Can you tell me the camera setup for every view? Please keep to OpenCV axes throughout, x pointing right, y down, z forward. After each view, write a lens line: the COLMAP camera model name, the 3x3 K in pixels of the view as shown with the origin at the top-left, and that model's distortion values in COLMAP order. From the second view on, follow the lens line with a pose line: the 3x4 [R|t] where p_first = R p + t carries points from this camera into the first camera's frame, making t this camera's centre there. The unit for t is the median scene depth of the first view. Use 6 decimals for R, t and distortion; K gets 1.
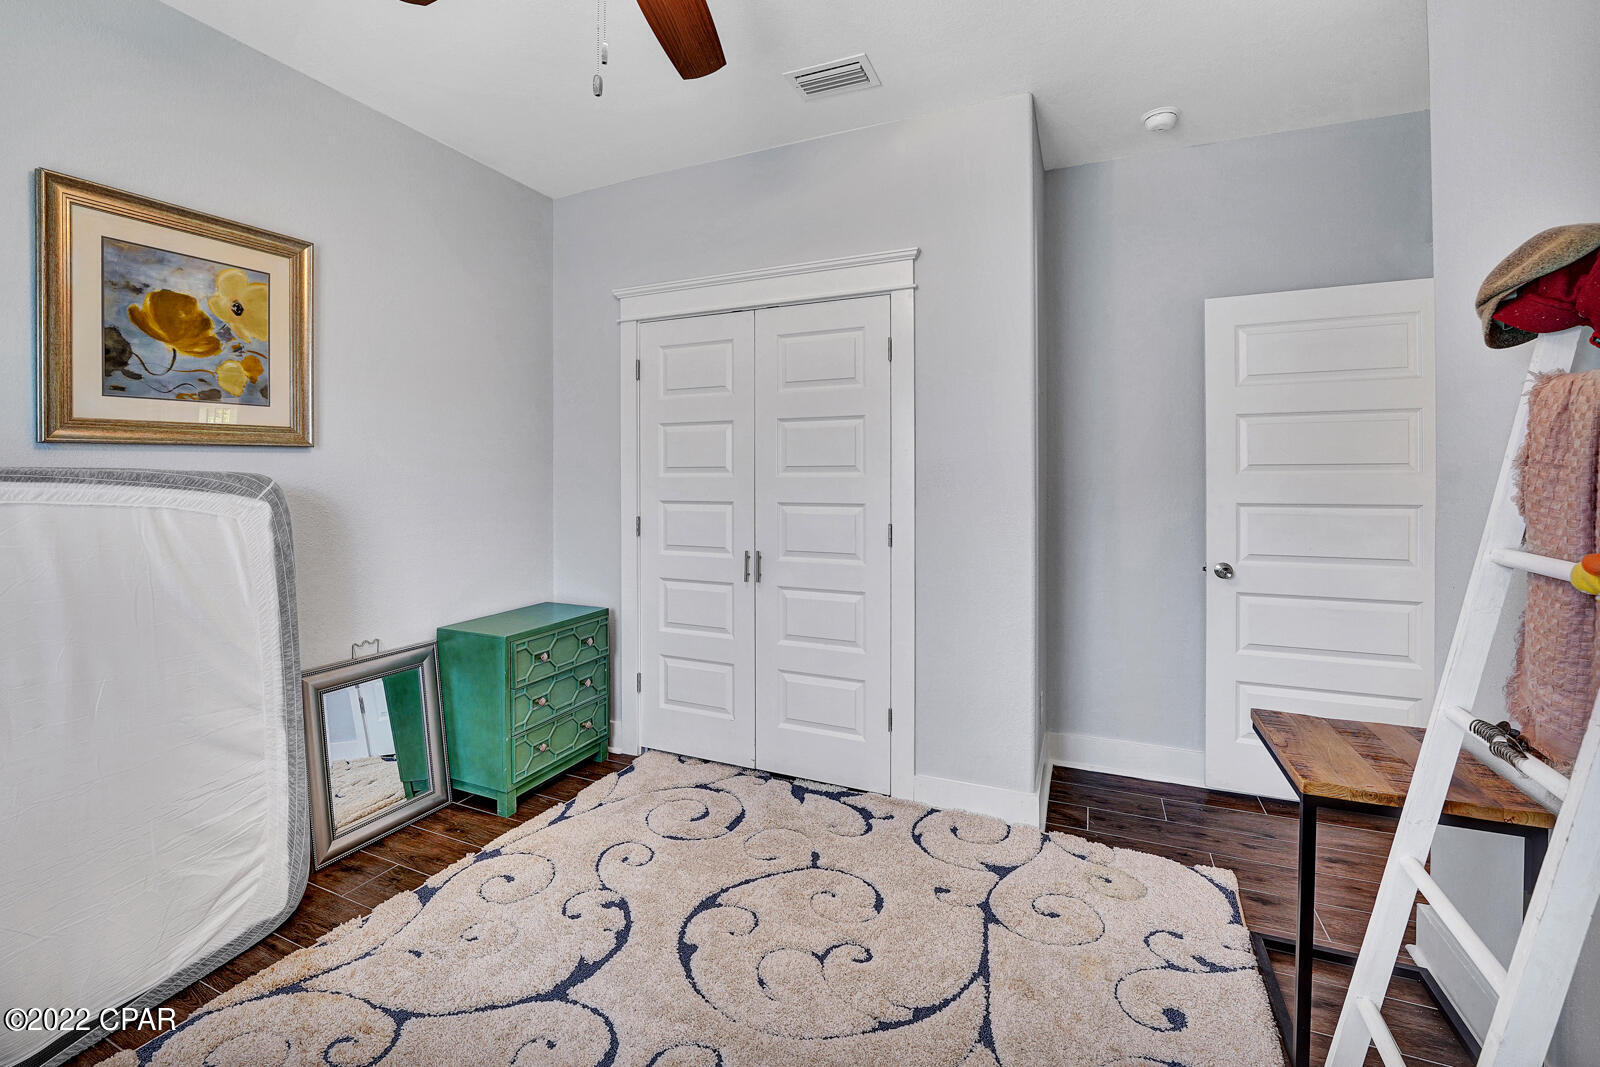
lens RADIAL K [[669.2, 0, 781.6], [0, 669.2, 476.1], [0, 0, 1]] dist [-0.024362, 0.000381]
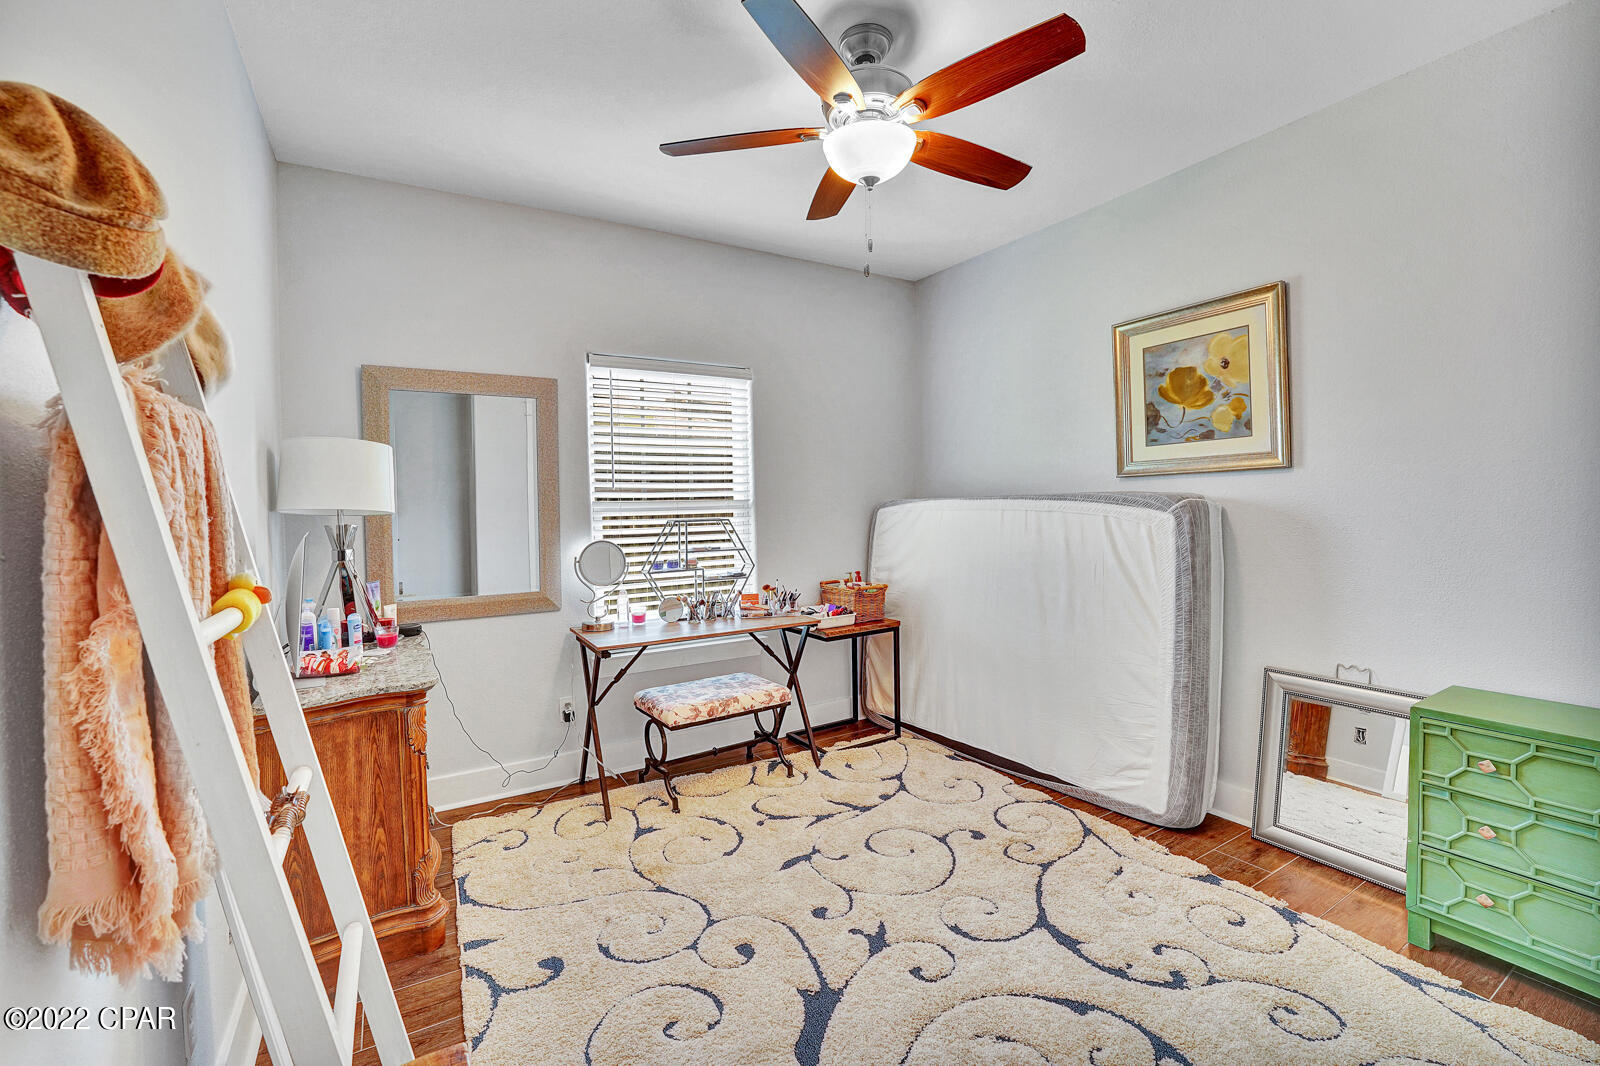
lens RADIAL K [[674.4, 0, 795.8], [0, 674.4, 520.4], [0, 0, 1]] dist [-0.029072, 0.003711]
pose [[-0.552118, 0.033751, -0.833083, 0.771157], [0.015900, 0.999425, 0.029952, -0.002763], [0.833614, 0.003291, -0.552337, 1.096592]]
